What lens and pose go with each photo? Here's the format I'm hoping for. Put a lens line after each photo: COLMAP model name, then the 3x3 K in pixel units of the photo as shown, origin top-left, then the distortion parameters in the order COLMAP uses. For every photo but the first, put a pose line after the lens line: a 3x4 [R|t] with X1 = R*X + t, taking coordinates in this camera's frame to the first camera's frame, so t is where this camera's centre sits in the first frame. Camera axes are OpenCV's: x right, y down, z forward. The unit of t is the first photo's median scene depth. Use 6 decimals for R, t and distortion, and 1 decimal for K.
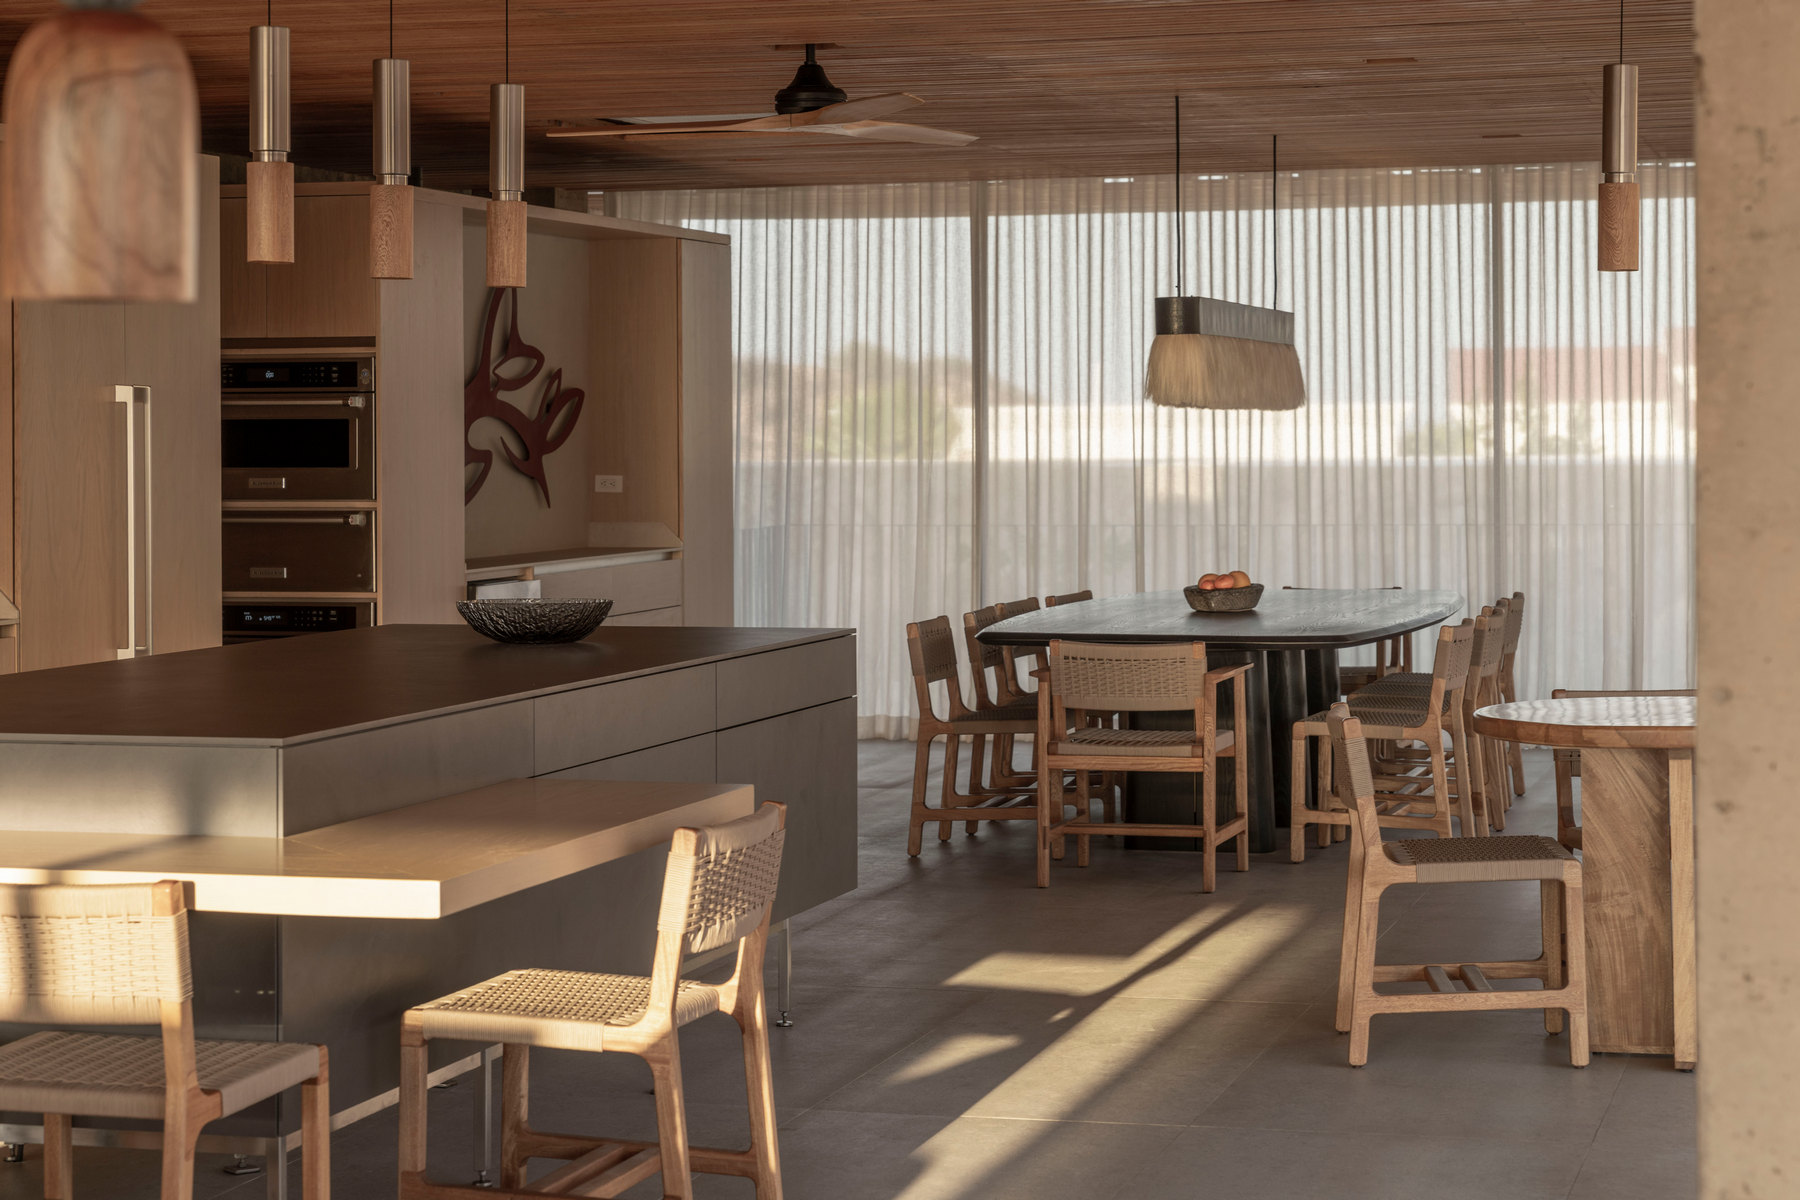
lens RADIAL K [[3712.0, 0, 833.8], [0, 3712.0, 403.7], [0, 0, 1]] dist [0.002499, 0.165392]
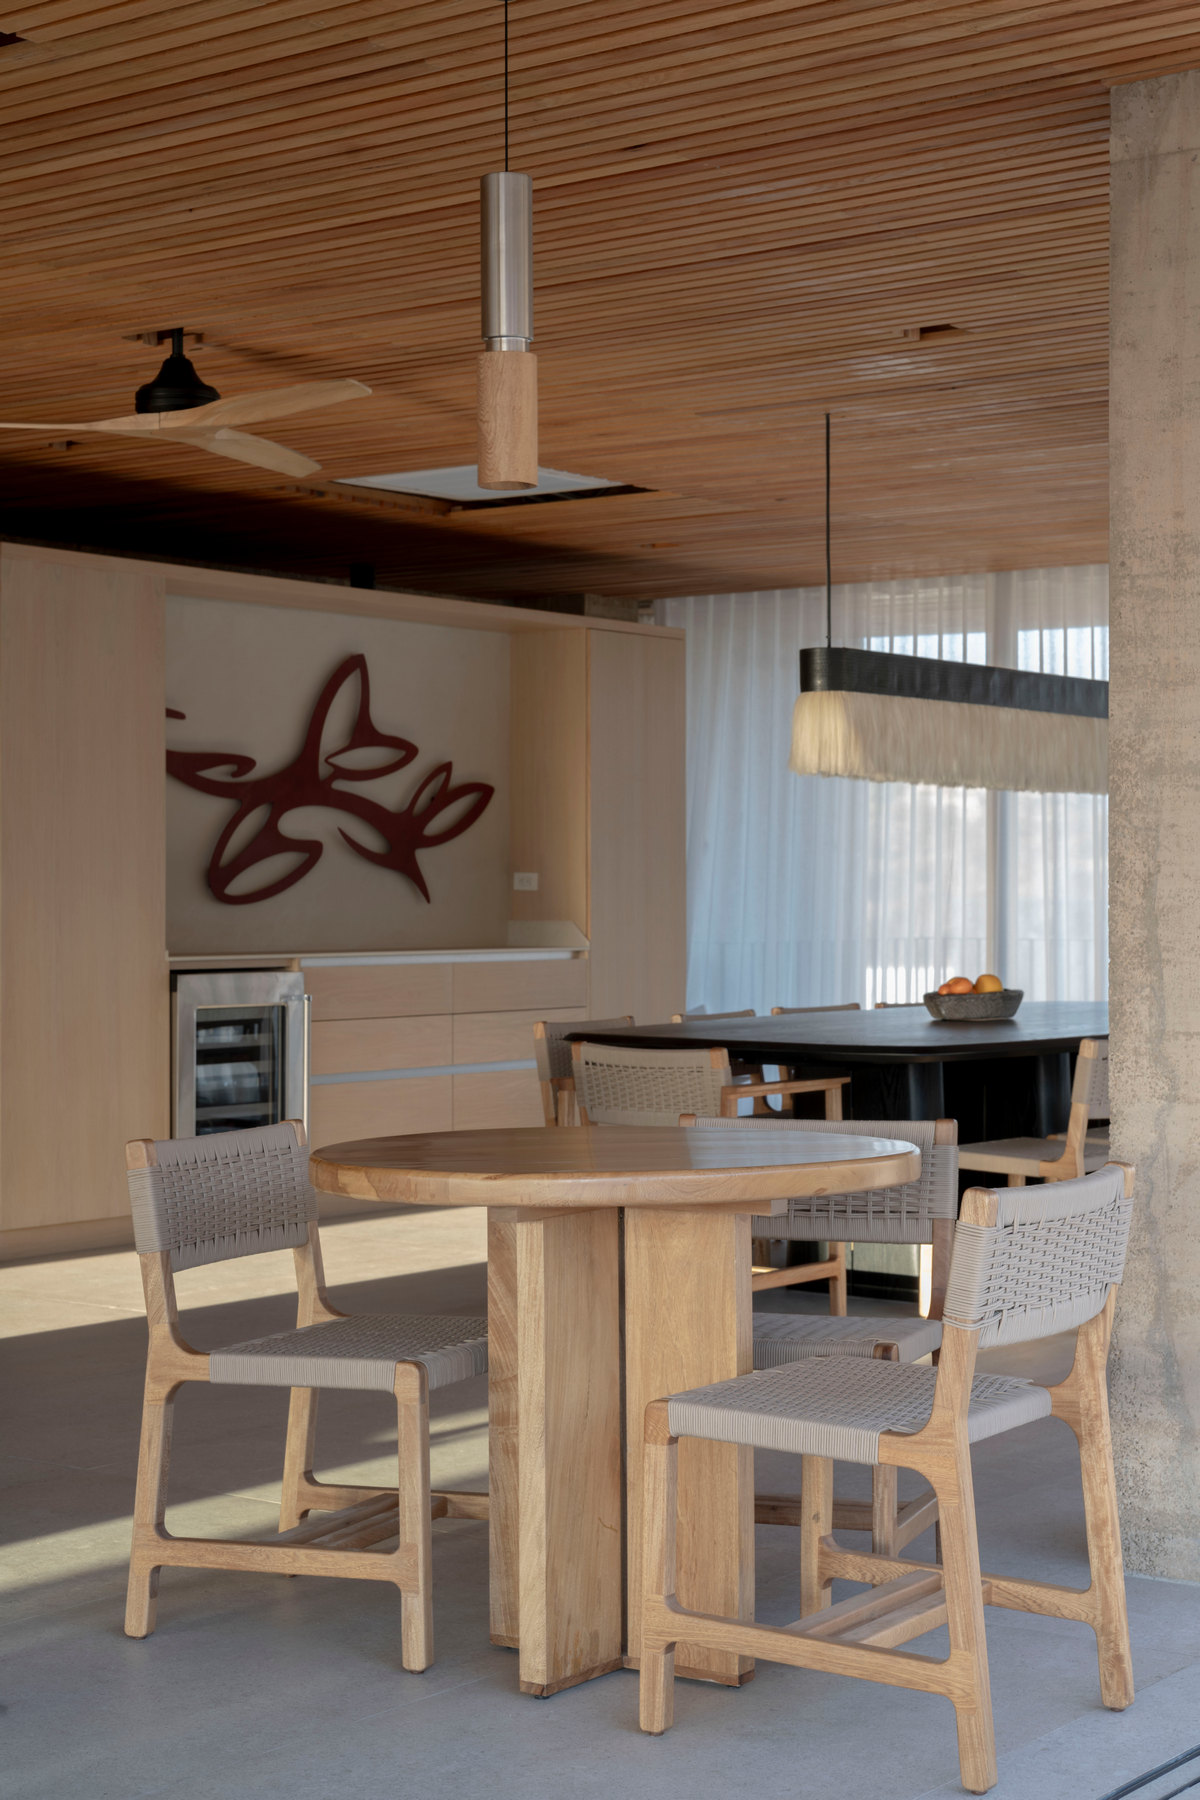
lens RADIAL K [[2890.7, 0, 595.8], [0, 2890.7, 952.6], [0, 0, 1]] dist [0.024636, -0.085394]
pose [[0.934546, 0.016015, -0.355482, 0.296418], [-0.006390, 0.999581, 0.028234, 0.024113], [0.355785, -0.024115, 0.934256, 0.376208]]
